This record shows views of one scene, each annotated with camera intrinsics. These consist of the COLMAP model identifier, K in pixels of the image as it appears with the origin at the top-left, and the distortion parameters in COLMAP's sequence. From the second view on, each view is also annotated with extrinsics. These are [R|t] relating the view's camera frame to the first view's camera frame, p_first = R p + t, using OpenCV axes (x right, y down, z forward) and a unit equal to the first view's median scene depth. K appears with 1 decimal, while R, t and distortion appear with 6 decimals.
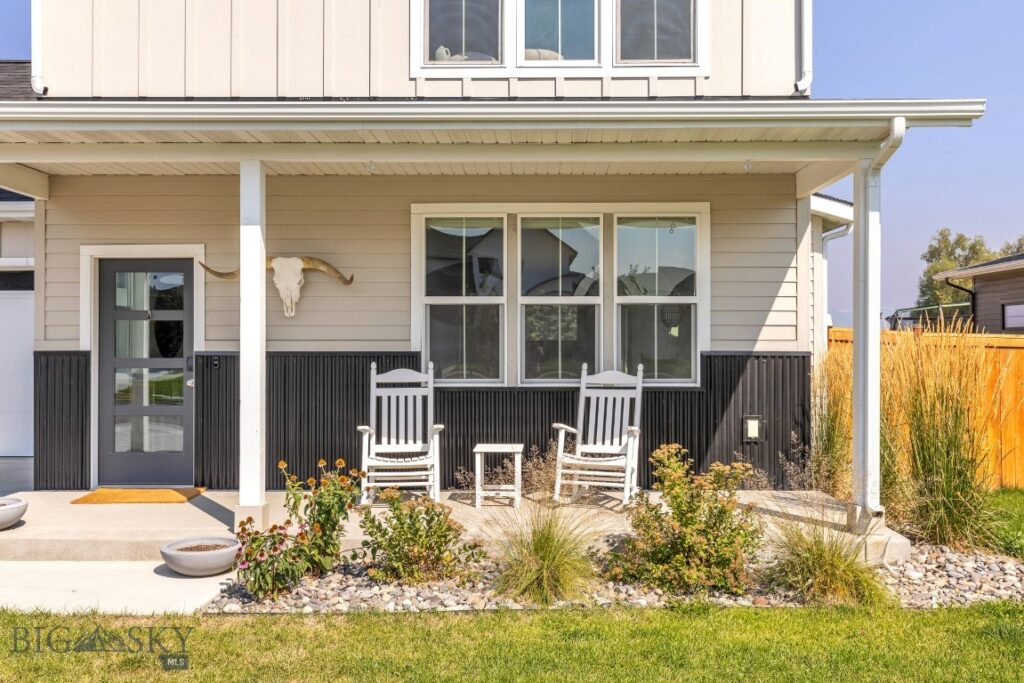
lens RADIAL K [[991.2, 0, 513.7], [0, 991.2, 339.0], [0, 0, 1]] dist [-0.000063, 0.000000]
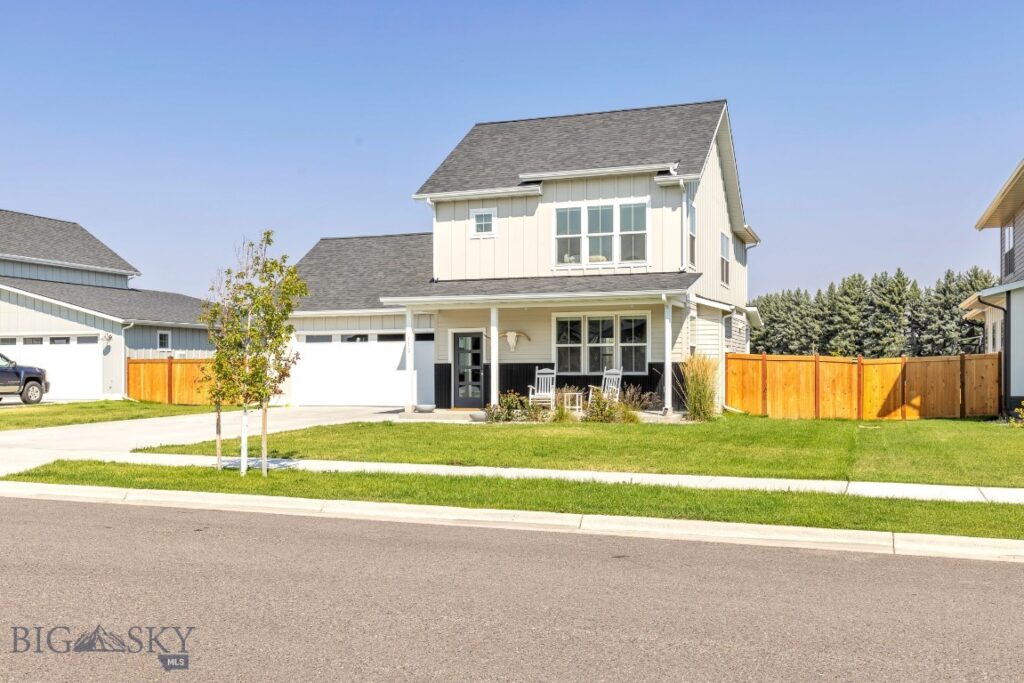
lens RADIAL K [[991.2, 0, 510.7], [0, 991.2, 381.8], [0, 0, 1]] dist [-0.000063, 0.000000]
pose [[0.942760, 0.001293, -0.333470, 0.772698], [0.004189, 0.999868, 0.015721, 0.021939], [0.333446, -0.016218, 0.942630, -1.838276]]
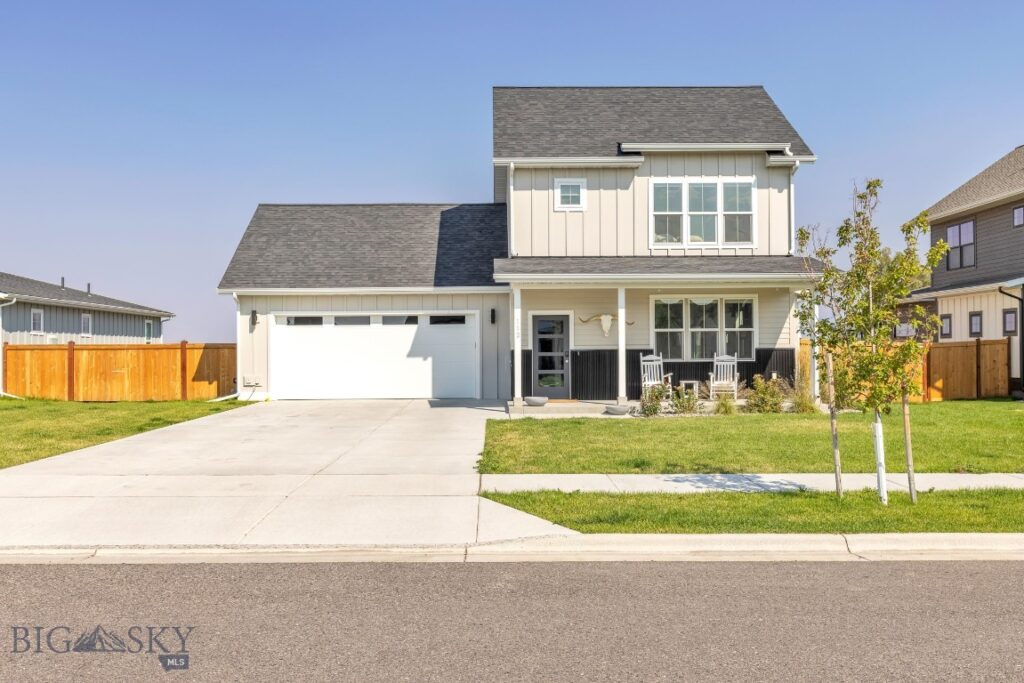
lens RADIAL K [[947.8, 0, 518.4], [0, 947.8, 342.3], [0, 0, 1]] dist [-0.000155, 0.000000]
pose [[0.999370, -0.006615, 0.034855, -0.562594], [0.006827, 0.999959, -0.005972, 0.007337], [-0.034814, 0.006206, 0.999375, -1.613488]]
